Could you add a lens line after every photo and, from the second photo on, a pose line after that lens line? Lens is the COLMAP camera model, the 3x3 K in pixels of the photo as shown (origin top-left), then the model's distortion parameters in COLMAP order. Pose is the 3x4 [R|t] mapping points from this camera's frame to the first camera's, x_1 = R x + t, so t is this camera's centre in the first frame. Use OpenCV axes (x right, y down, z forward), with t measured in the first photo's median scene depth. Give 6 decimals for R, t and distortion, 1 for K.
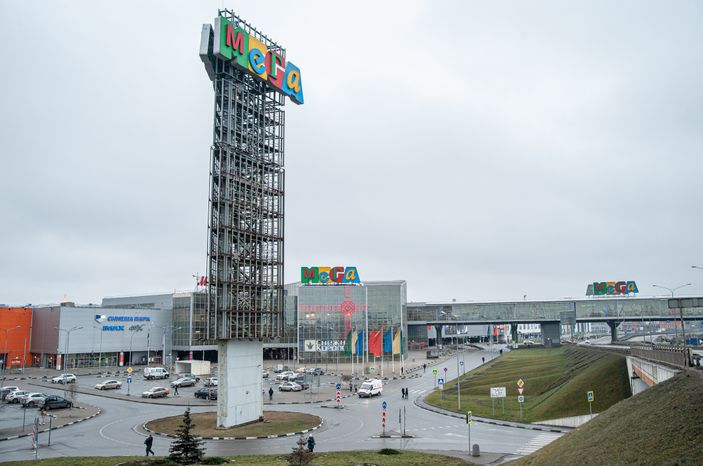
lens RADIAL K [[573.3, 0, 363.5], [0, 573.3, 233.9], [0, 0, 1]] dist [-0.099291, 0.094484]
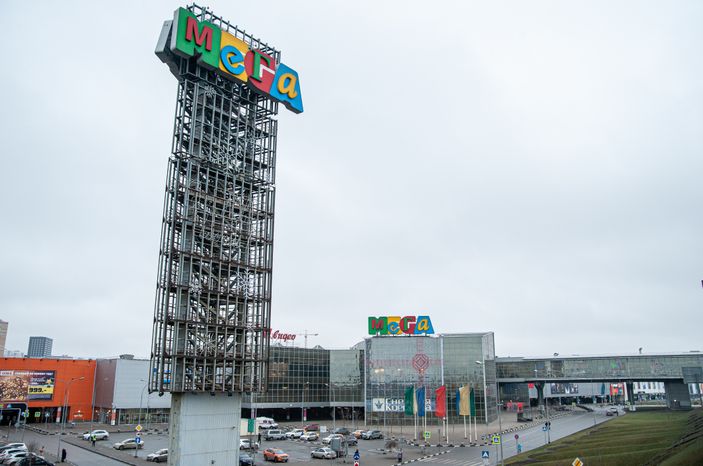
lens RADIAL K [[573.3, 0, 356.5], [0, 573.3, 233.7], [0, 0, 1]] dist [-0.099291, 0.094484]
pose [[0.977845, -0.042492, -0.204972, 0.092488], [0.021864, 0.994557, -0.101875, 0.026527], [0.208186, 0.095136, 0.973452, 0.138568]]
